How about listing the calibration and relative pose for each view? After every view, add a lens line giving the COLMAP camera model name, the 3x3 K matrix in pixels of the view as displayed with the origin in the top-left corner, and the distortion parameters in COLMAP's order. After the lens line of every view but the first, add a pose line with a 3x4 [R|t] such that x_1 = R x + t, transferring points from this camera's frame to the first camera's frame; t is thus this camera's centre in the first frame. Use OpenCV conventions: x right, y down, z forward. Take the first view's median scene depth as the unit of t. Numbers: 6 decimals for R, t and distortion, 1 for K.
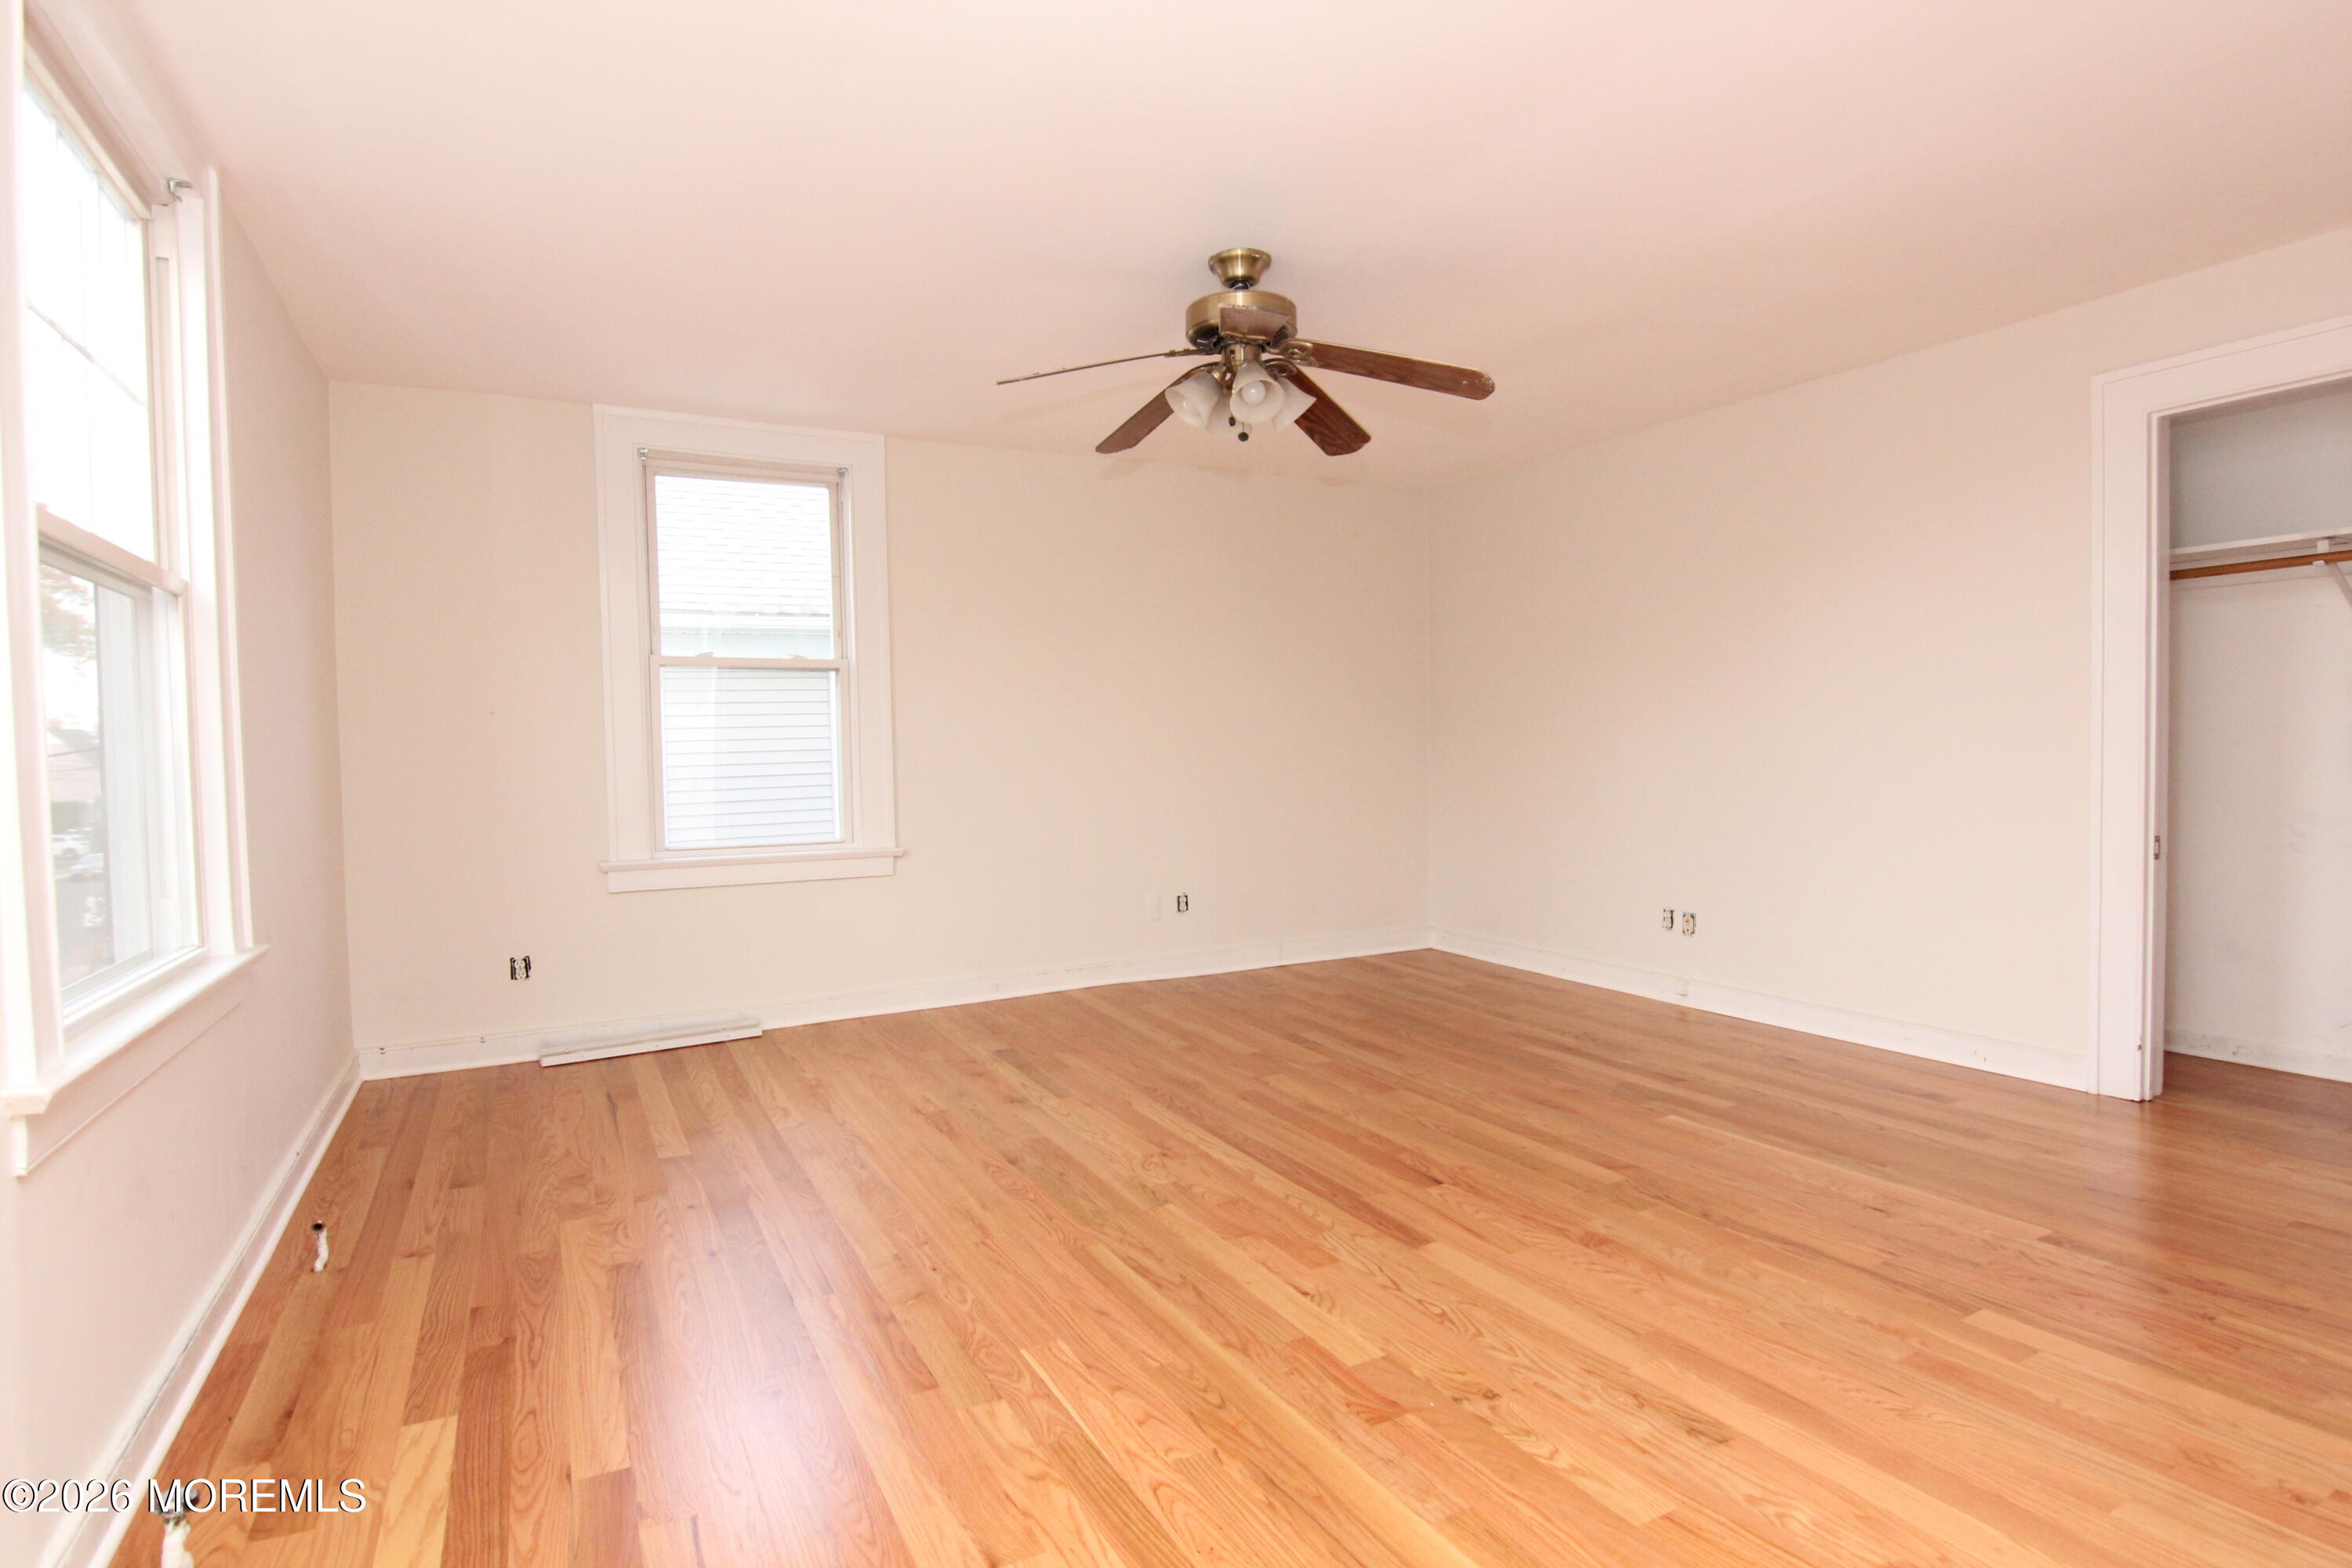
lens RADIAL K [[1196.1, 0, 1193.1], [0, 1196.1, 788.9], [0, 0, 1]] dist [-0.003549, -0.013709]
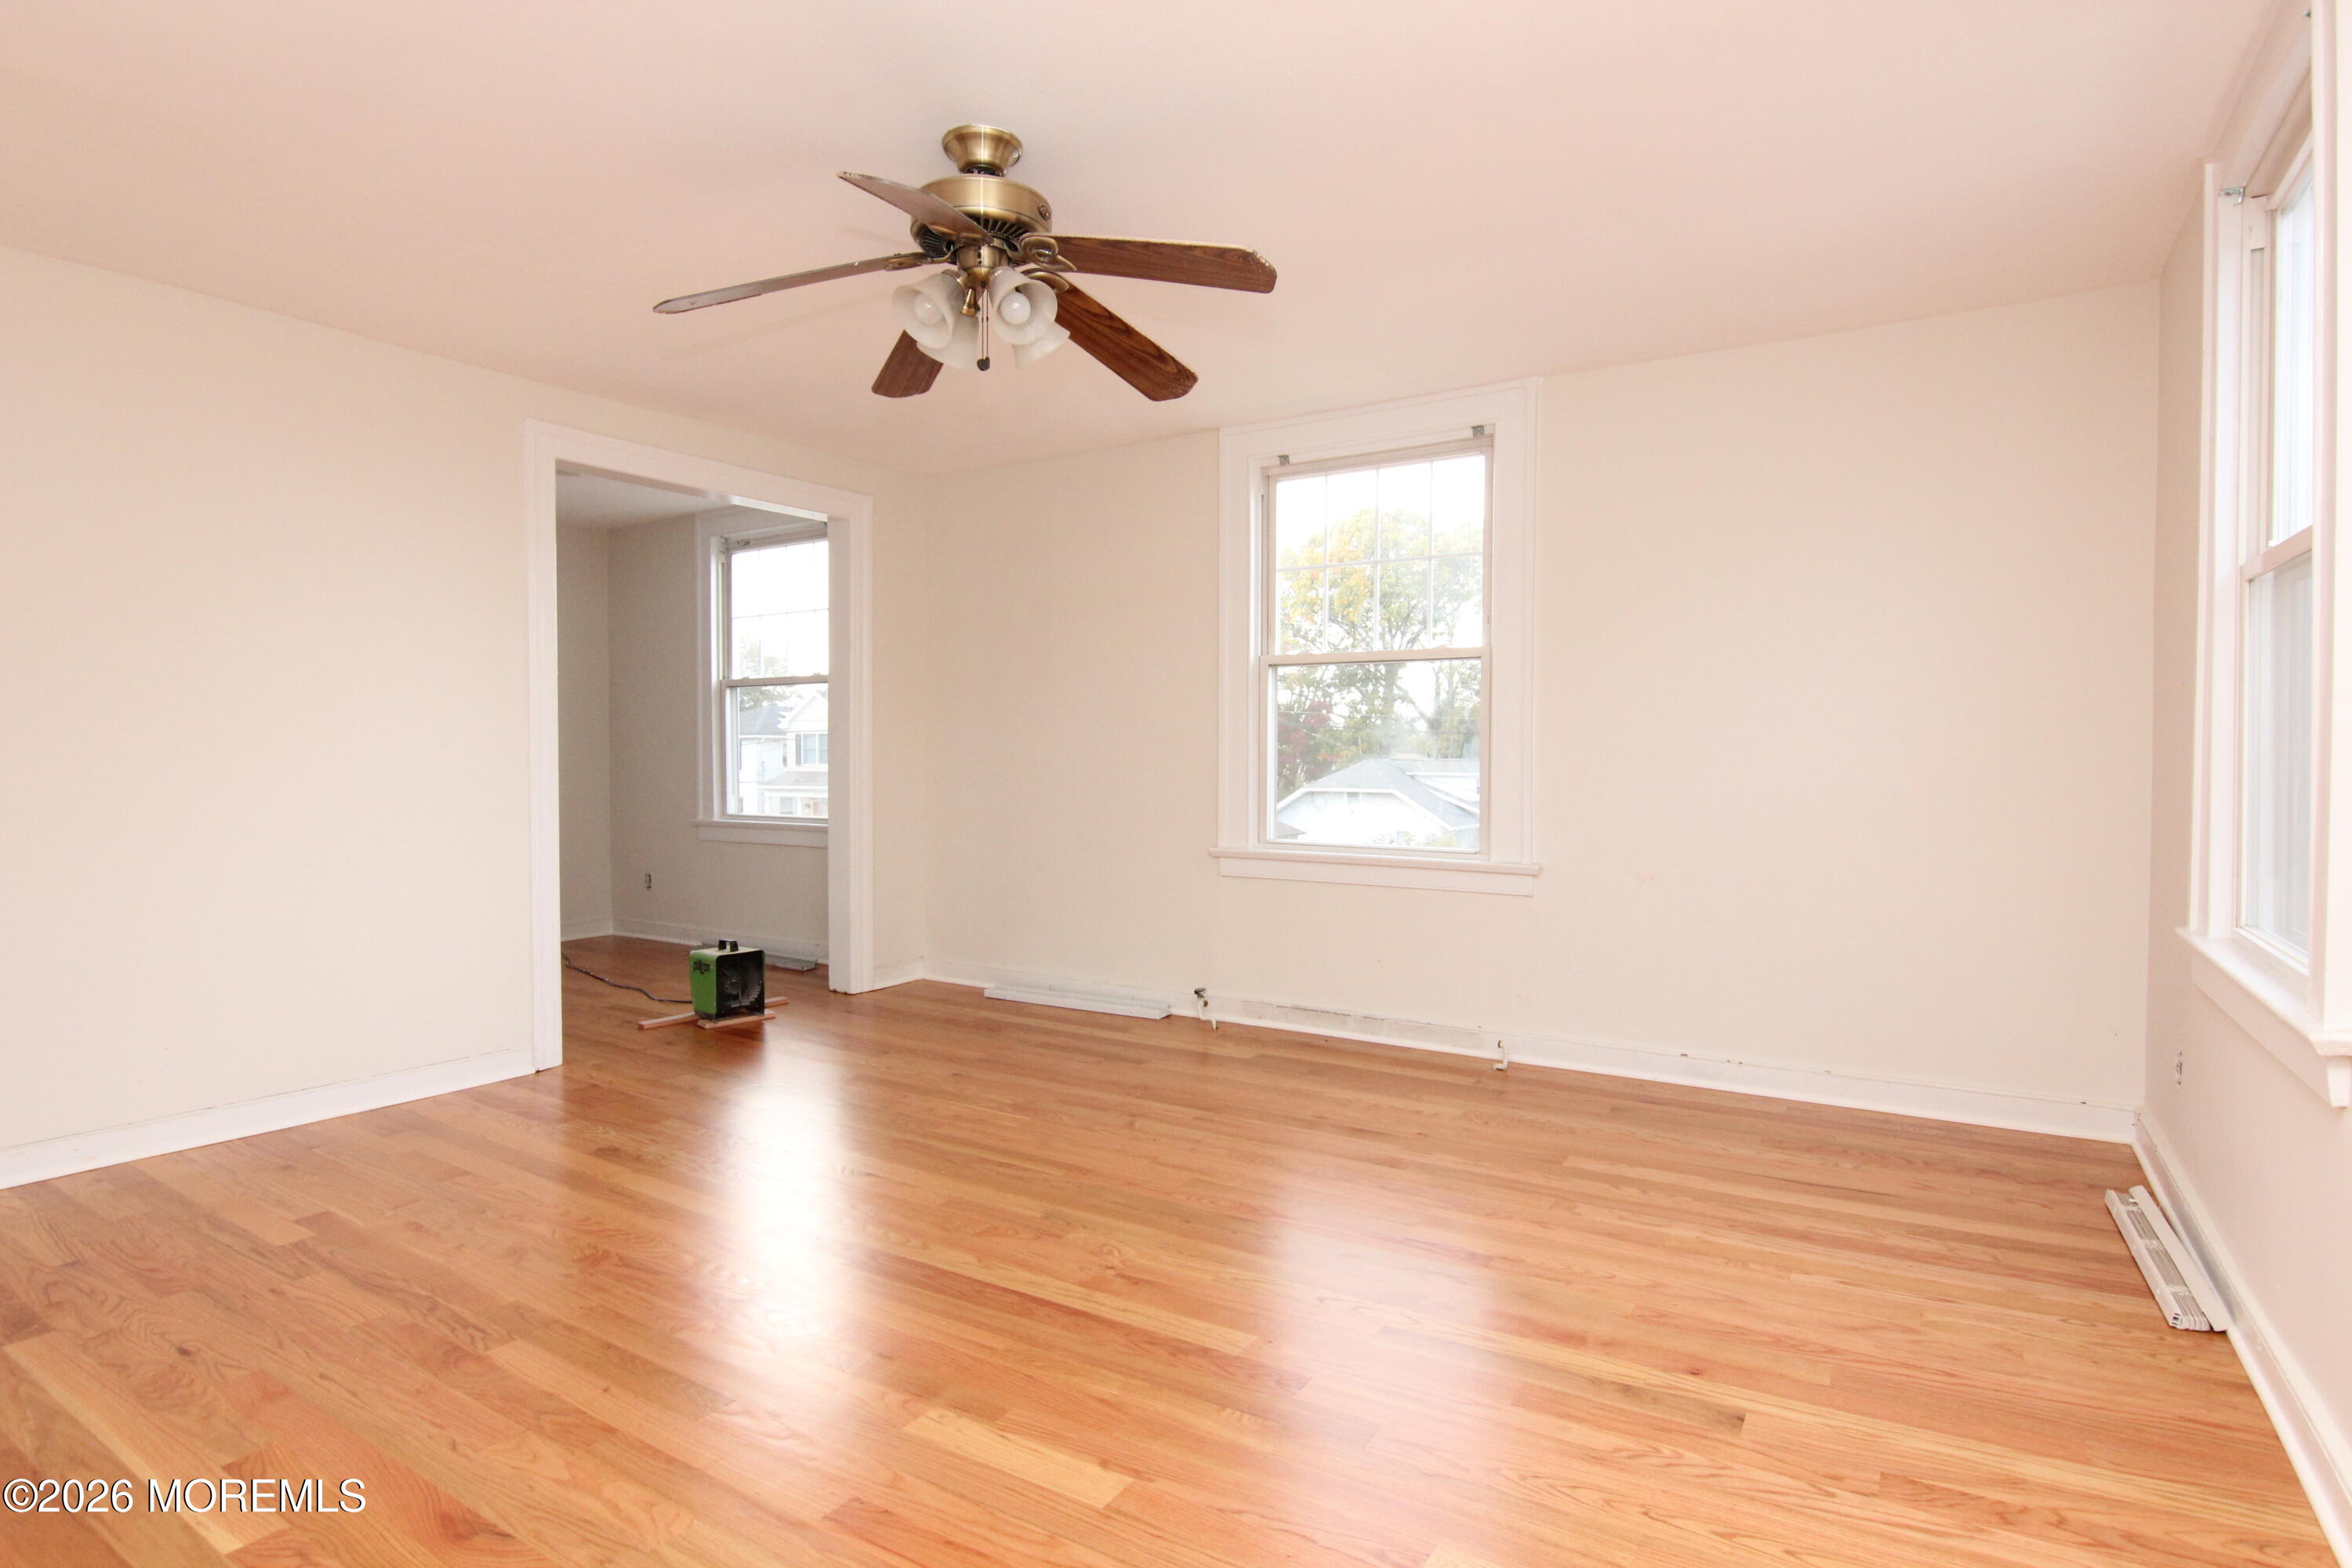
lens RADIAL K [[1196.1, 0, 1193.1], [0, 1196.1, 788.9], [0, 0, 1]] dist [-0.003549, -0.013709]
pose [[-0.872500, 0.034038, -0.487427, 0.316240], [-0.000700, 0.997483, 0.070909, -0.069104], [0.488613, 0.062210, -0.870280, 1.773989]]
